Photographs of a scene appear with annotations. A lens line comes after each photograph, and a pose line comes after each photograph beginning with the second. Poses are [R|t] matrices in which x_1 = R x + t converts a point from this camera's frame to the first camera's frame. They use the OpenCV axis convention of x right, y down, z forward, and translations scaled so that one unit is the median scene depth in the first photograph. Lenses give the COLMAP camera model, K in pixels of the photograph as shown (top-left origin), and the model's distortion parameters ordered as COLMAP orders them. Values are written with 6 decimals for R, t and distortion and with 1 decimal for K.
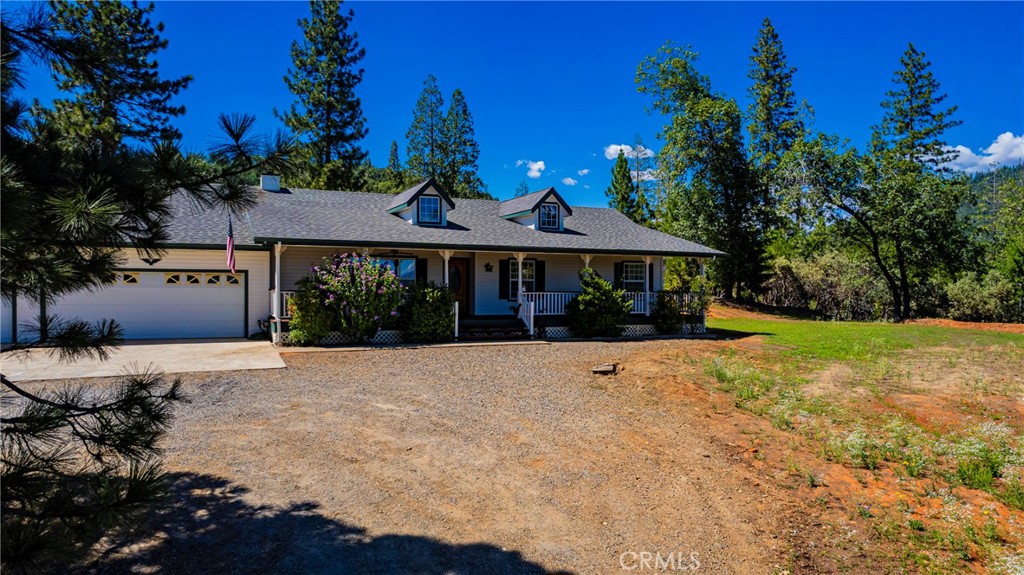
lens RADIAL K [[661.8, 0, 512.0], [0, 661.8, 287.5], [0, 0, 1]] dist [-0.061902, 0.065941]
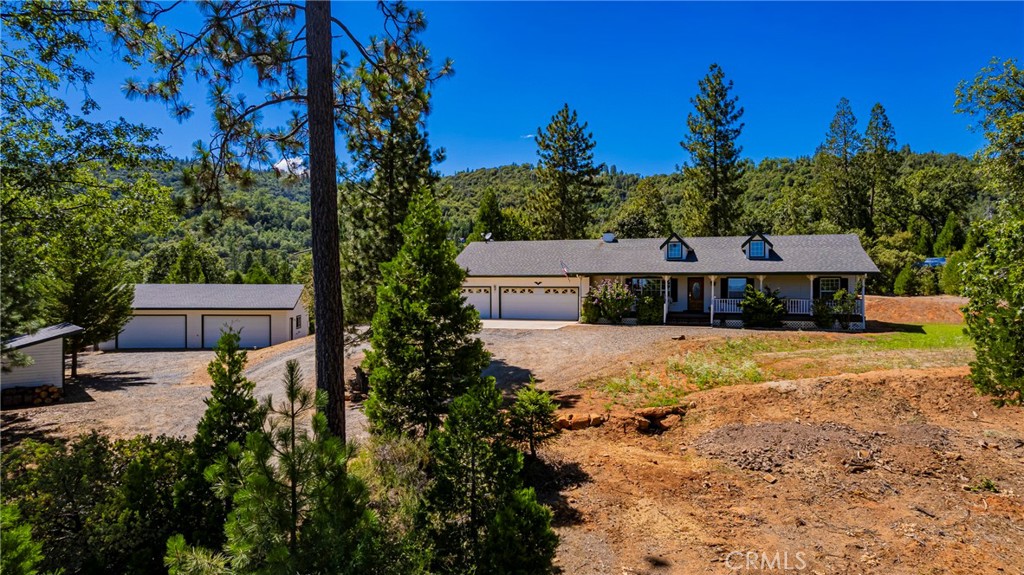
lens RADIAL K [[661.8, 0, 512.0], [0, 661.8, 287.5], [0, 0, 1]] dist [-0.061902, 0.065941]
pose [[0.715711, -0.002309, -0.698392, 0.749995], [0.001251, 0.999997, -0.002025, -0.017309], [0.698395, 0.000575, 0.715712, -0.516318]]
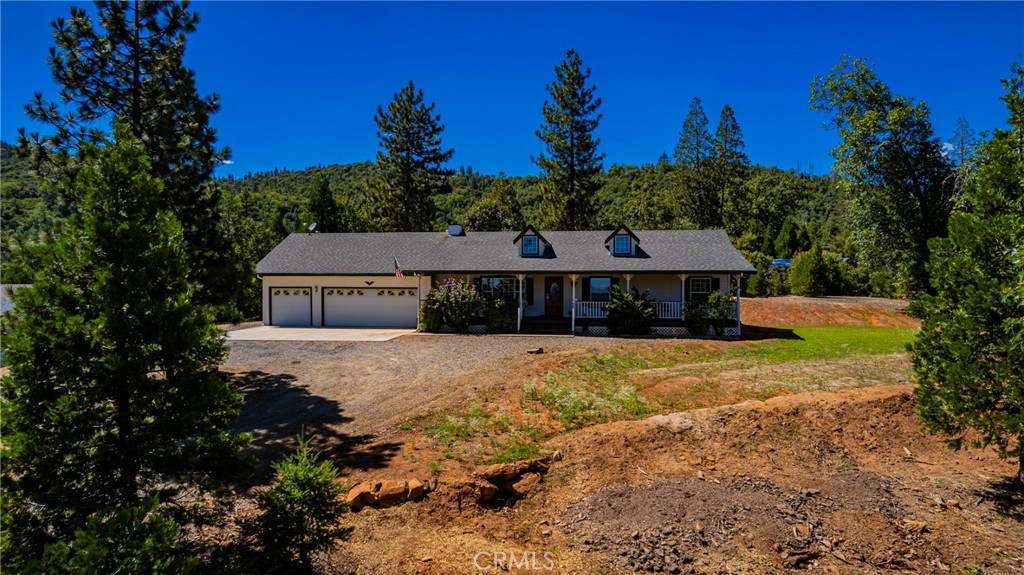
lens RADIAL K [[661.8, 0, 512.0], [0, 661.8, 287.5], [0, 0, 1]] dist [-0.061902, 0.065941]
pose [[0.849000, -0.002606, -0.528386, 0.603416], [0.001747, 0.999996, -0.002126, -0.019132], [0.528390, 0.000882, 0.849002, -0.272966]]
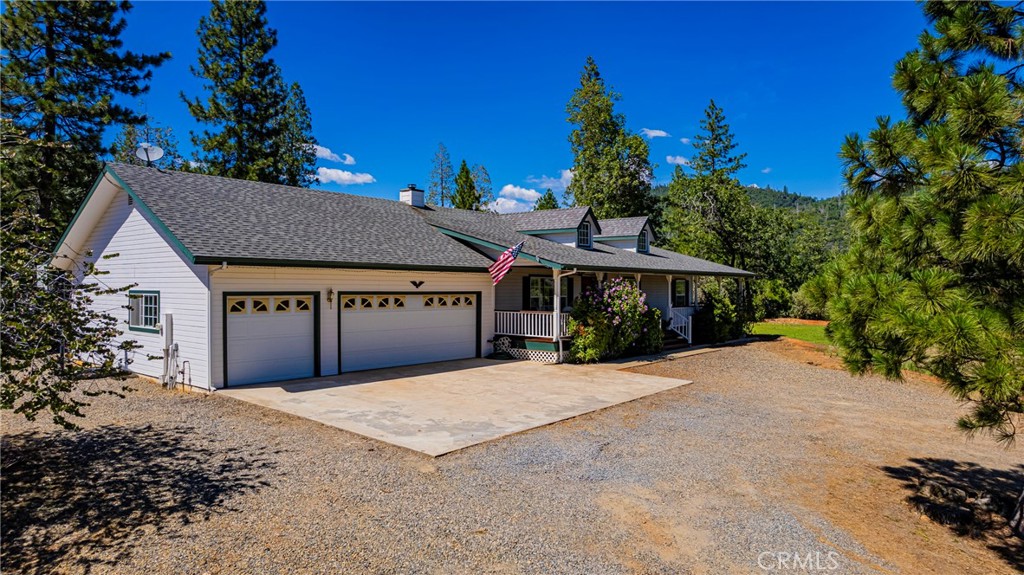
lens RADIAL K [[661.8, 0, 512.0], [0, 661.8, 287.5], [0, 0, 1]] dist [-0.061902, 0.065941]
pose [[0.919907, -0.020255, 0.391612, -0.654602], [0.030623, 0.999326, -0.020247, -0.008754], [-0.390938, 0.030618, 0.919908, 0.043996]]
